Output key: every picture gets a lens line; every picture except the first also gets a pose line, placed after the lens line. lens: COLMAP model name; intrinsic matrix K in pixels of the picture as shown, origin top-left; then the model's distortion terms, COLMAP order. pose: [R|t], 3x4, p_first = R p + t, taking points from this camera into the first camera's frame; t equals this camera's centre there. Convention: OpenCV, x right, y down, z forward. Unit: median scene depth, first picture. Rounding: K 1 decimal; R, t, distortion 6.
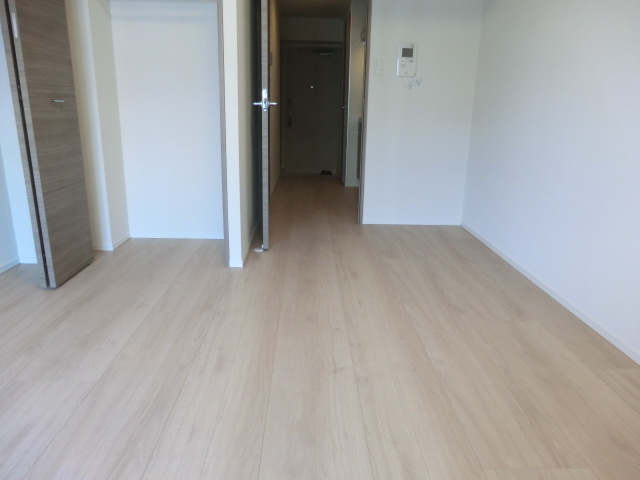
lens RADIAL K [[457.7, 0, 319.3], [0, 457.7, 236.8], [0, 0, 1]] dist [-0.088326, 0.065389]
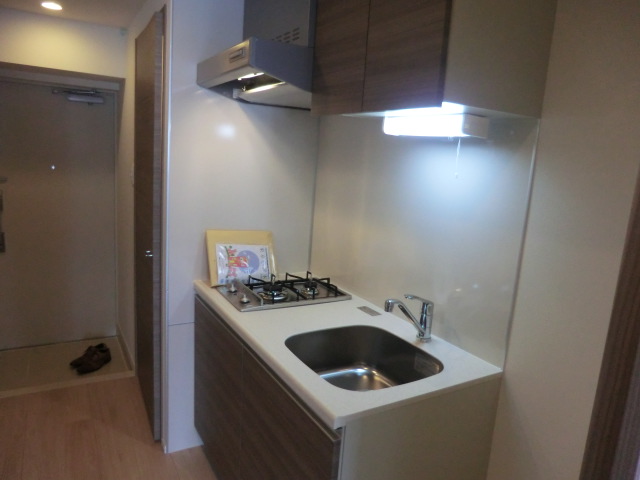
lens RADIAL K [[457.7, 0, 319.0], [0, 457.7, 241.4], [0, 0, 1]] dist [-0.088326, 0.065389]
pose [[0.872694, -0.048144, 0.485889, -0.009303], [0.084301, 0.995039, -0.052818, -0.485353], [-0.480936, 0.087055, 0.872423, 1.117394]]
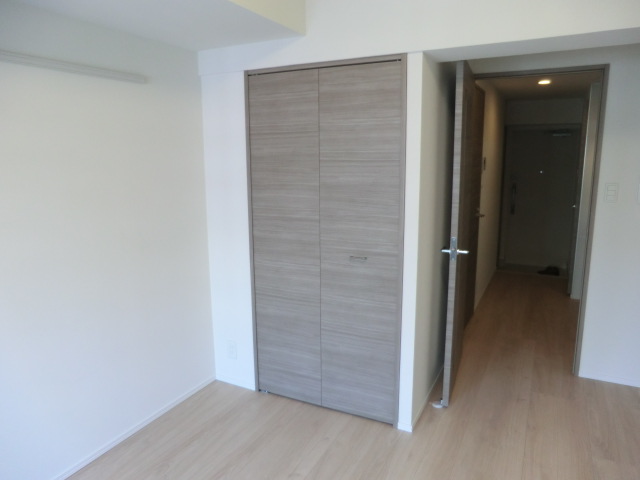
lens RADIAL K [[457.7, 0, 319.3], [0, 457.7, 238.5], [0, 0, 1]] dist [-0.088326, 0.065389]
pose [[0.877256, 0.058566, -0.476437, 0.067278], [-0.104696, 0.991978, -0.070836, -0.210348], [0.468466, 0.112022, 0.876351, 0.078319]]
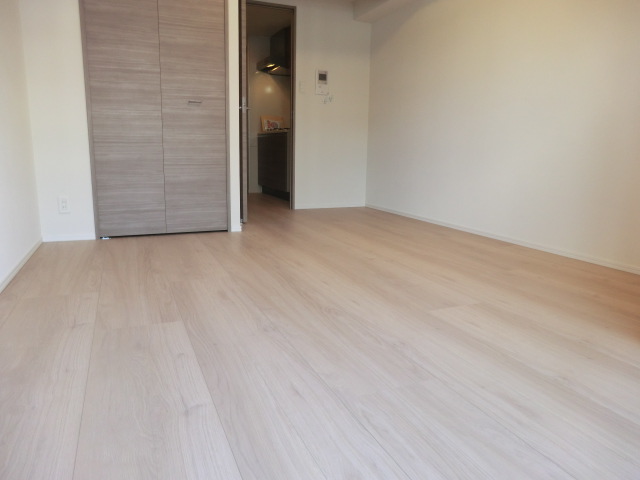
lens RADIAL K [[457.7, 0, 325.9], [0, 457.7, 239.5], [0, 0, 1]] dist [-0.088326, 0.065389]
pose [[0.924627, -0.080432, 0.372284, -0.381729], [0.105598, 0.993265, -0.047674, 0.156427], [-0.365942, 0.083393, 0.926894, -0.244087]]
